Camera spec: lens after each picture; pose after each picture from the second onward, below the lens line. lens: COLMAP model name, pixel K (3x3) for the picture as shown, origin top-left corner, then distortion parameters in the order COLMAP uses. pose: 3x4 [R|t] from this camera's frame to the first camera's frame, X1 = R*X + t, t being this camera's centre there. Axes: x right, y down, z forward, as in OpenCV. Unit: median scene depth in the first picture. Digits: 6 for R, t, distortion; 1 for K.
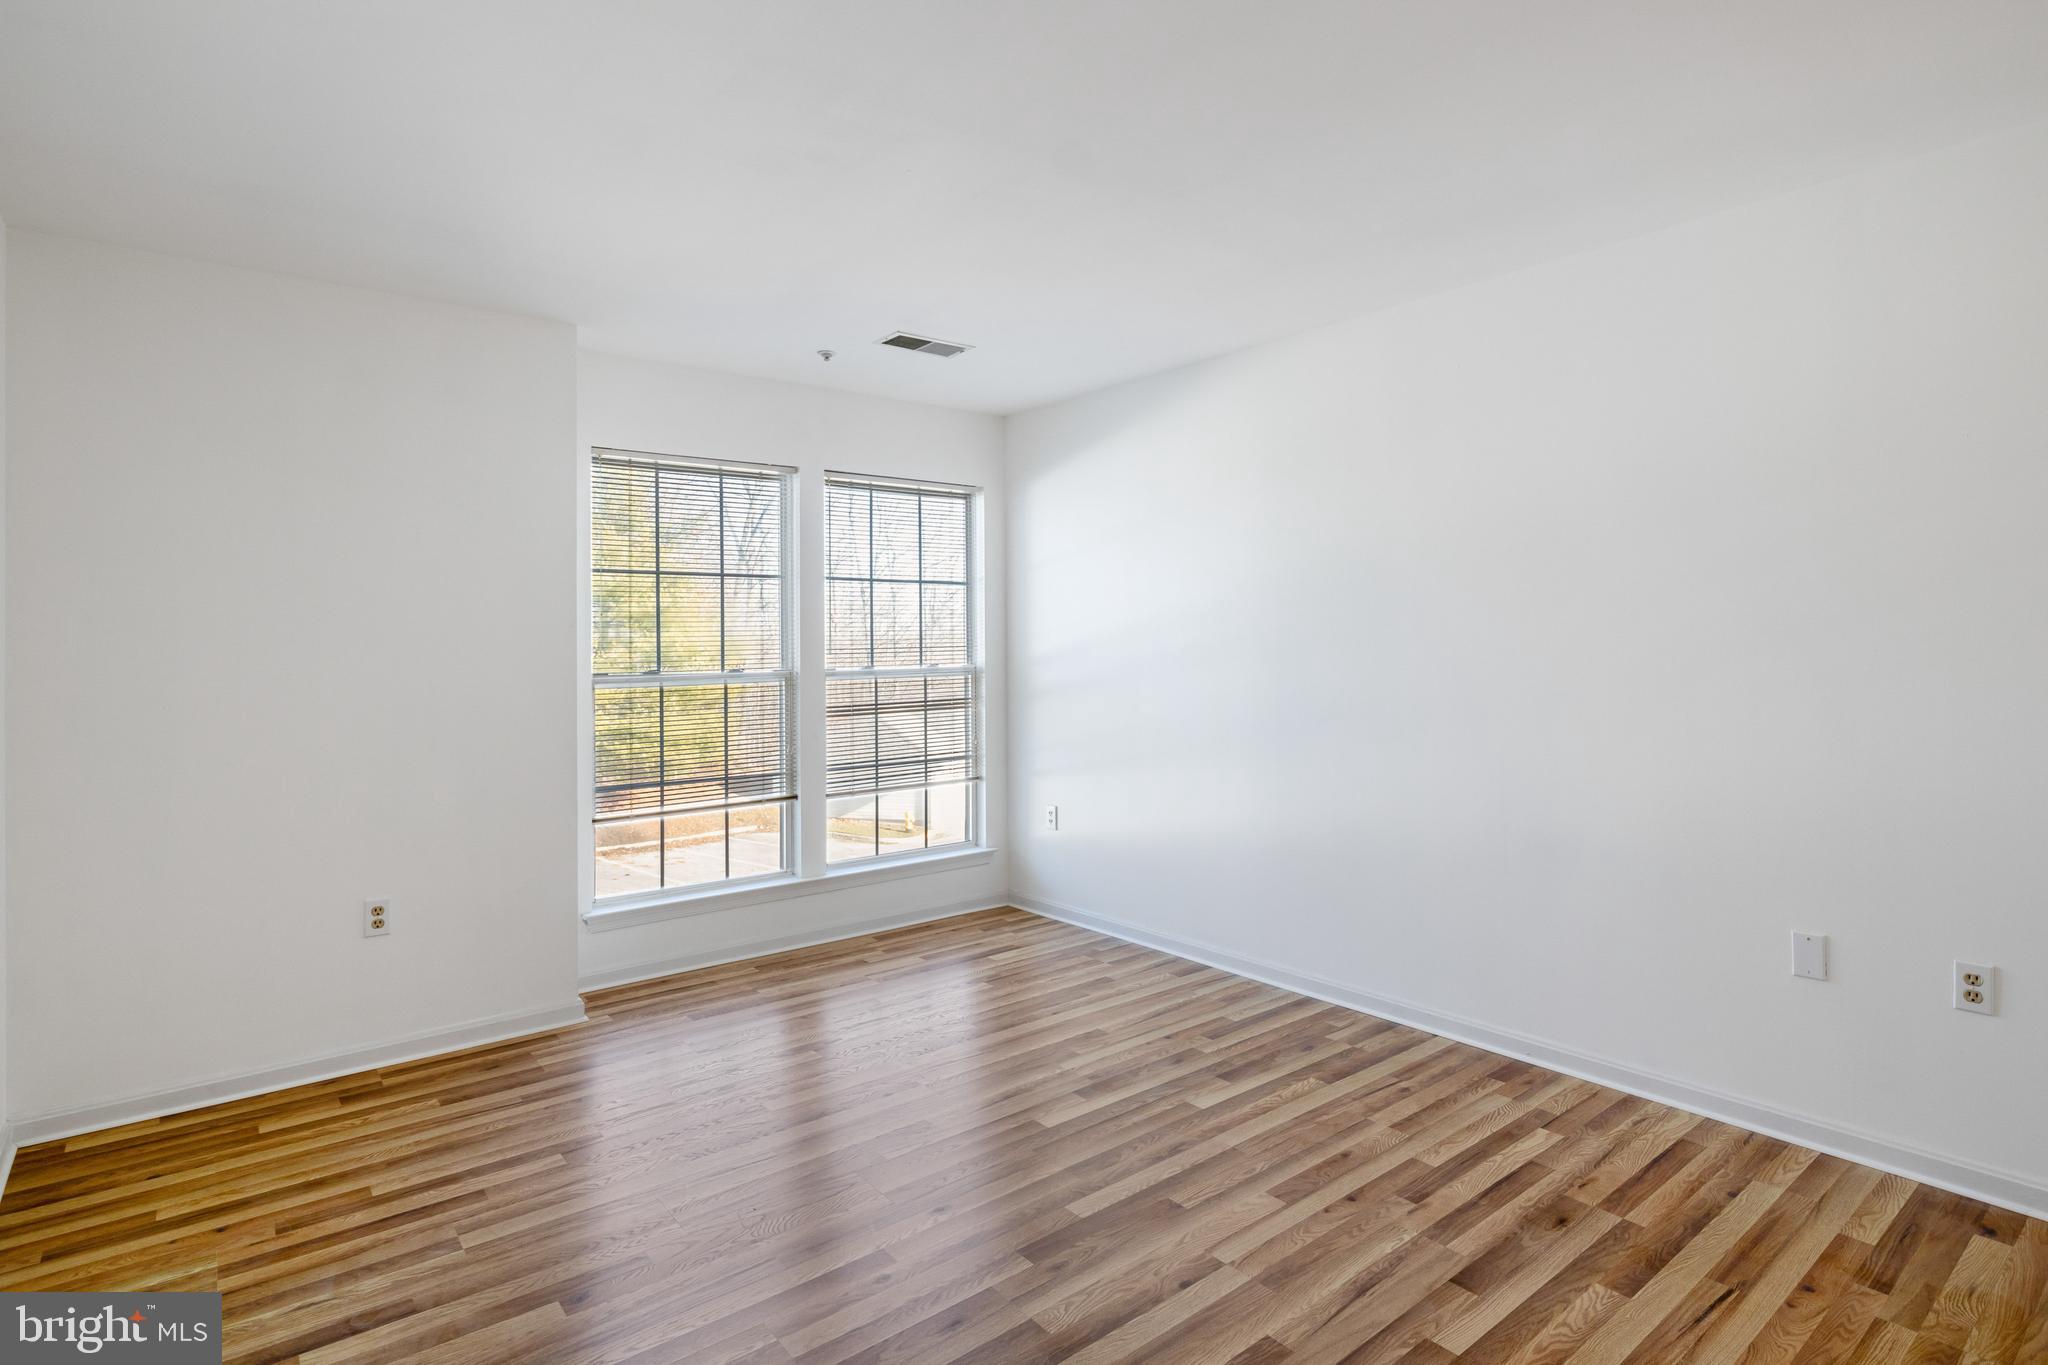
lens RADIAL K [[1050.4, 0, 1018.7], [0, 1050.4, 615.3], [0, 0, 1]] dist [-0.001780, 0.000025]
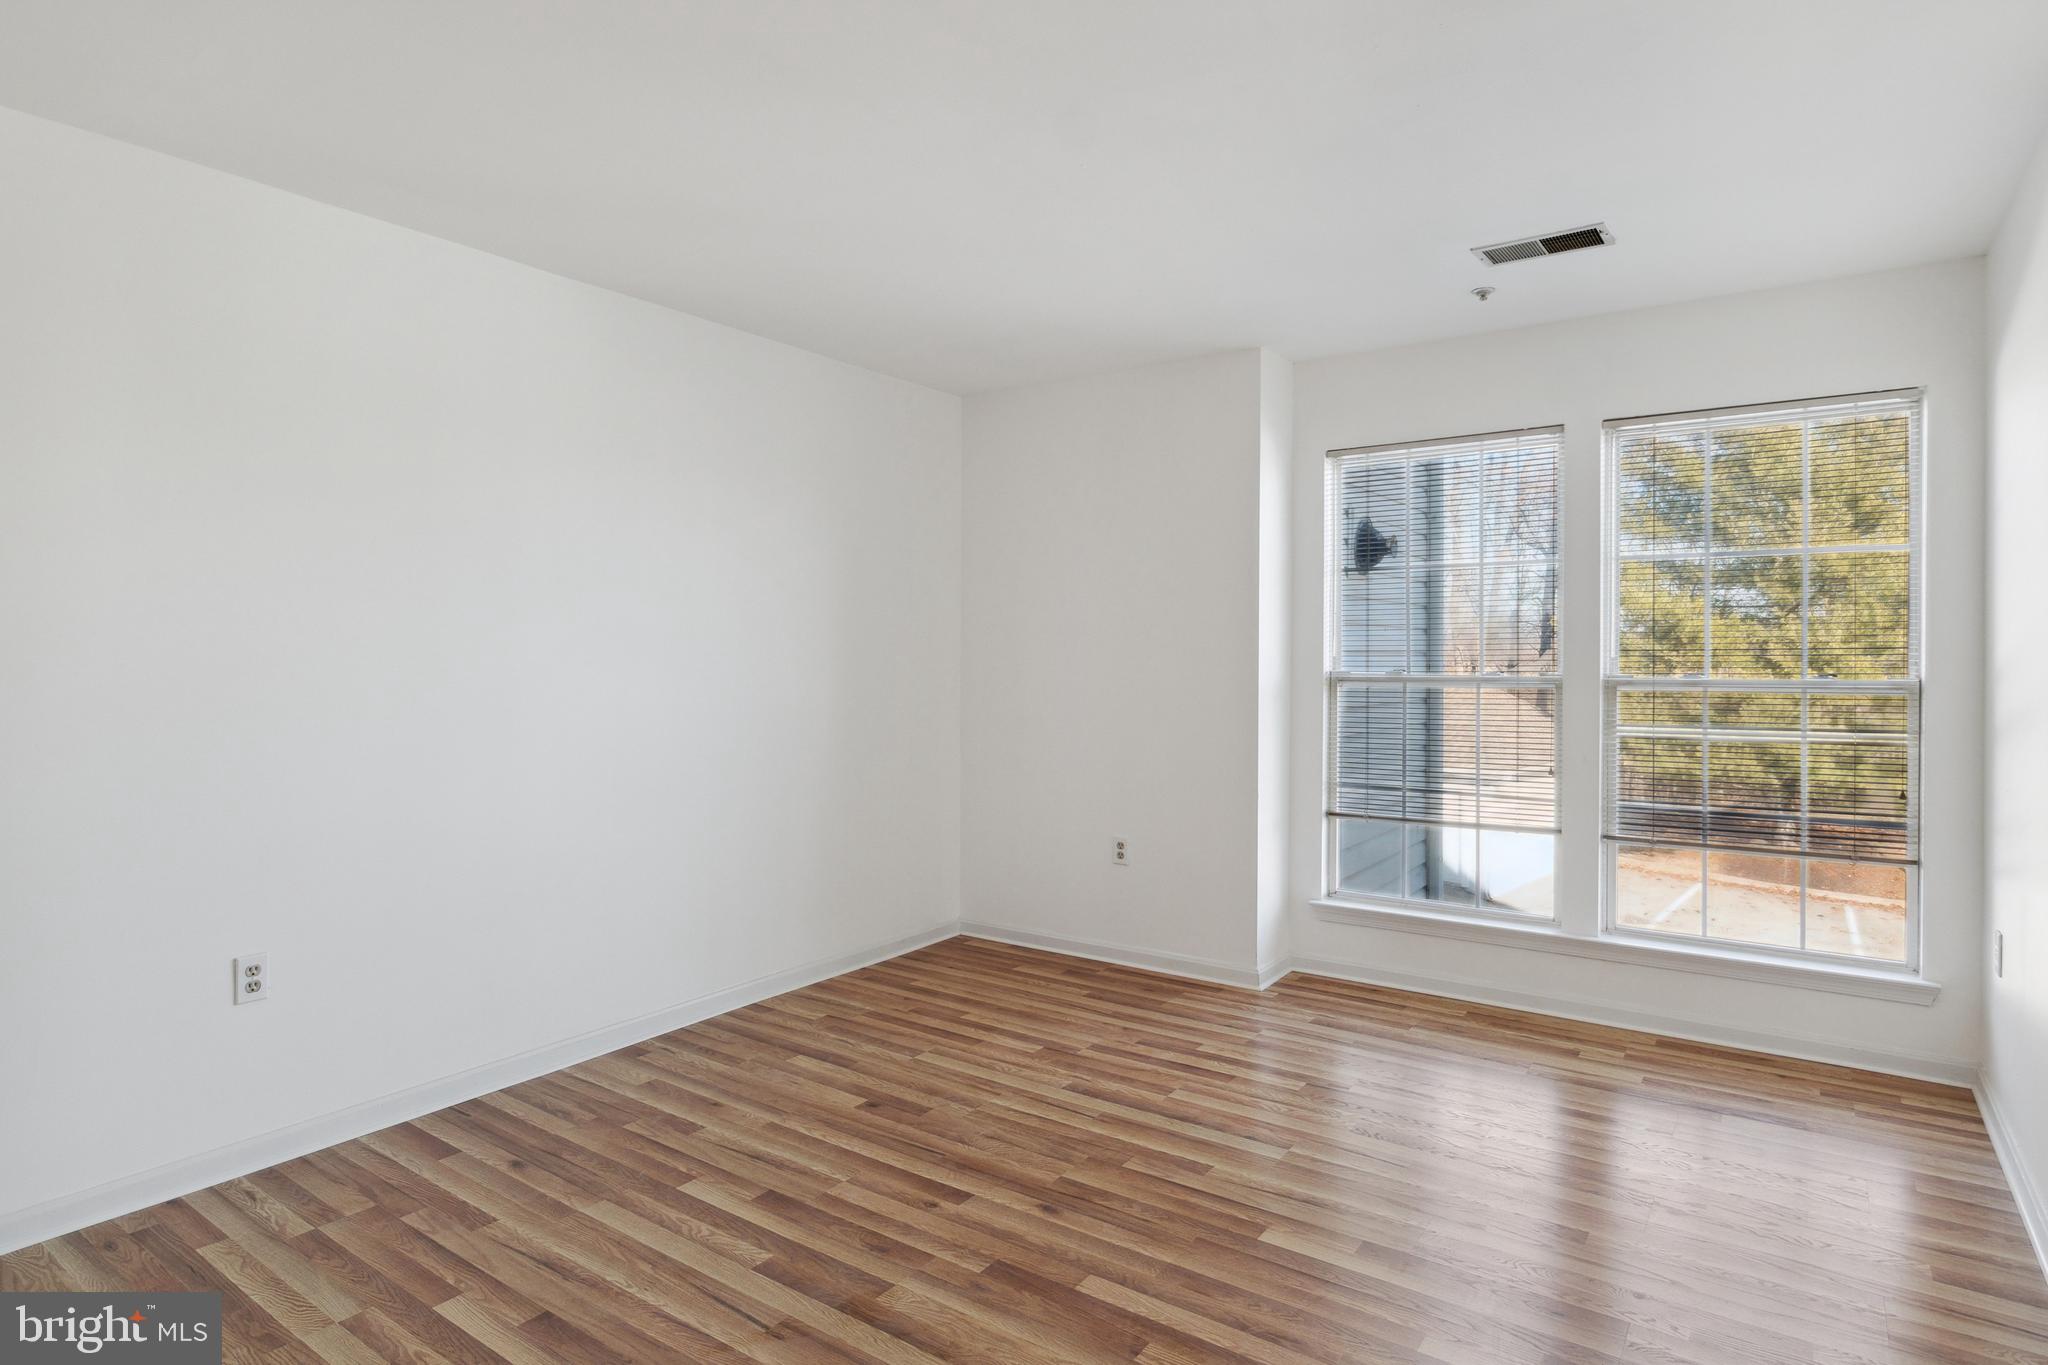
lens RADIAL K [[1050.4, 0, 1021.4], [0, 1050.4, 667.7], [0, 0, 1]] dist [-0.001780, 0.000025]
pose [[0.294468, 0.024404, -0.955350, 0.807728], [0.024471, 0.999154, 0.033066, 0.000906], [0.955348, -0.033115, 0.293622, 0.625845]]
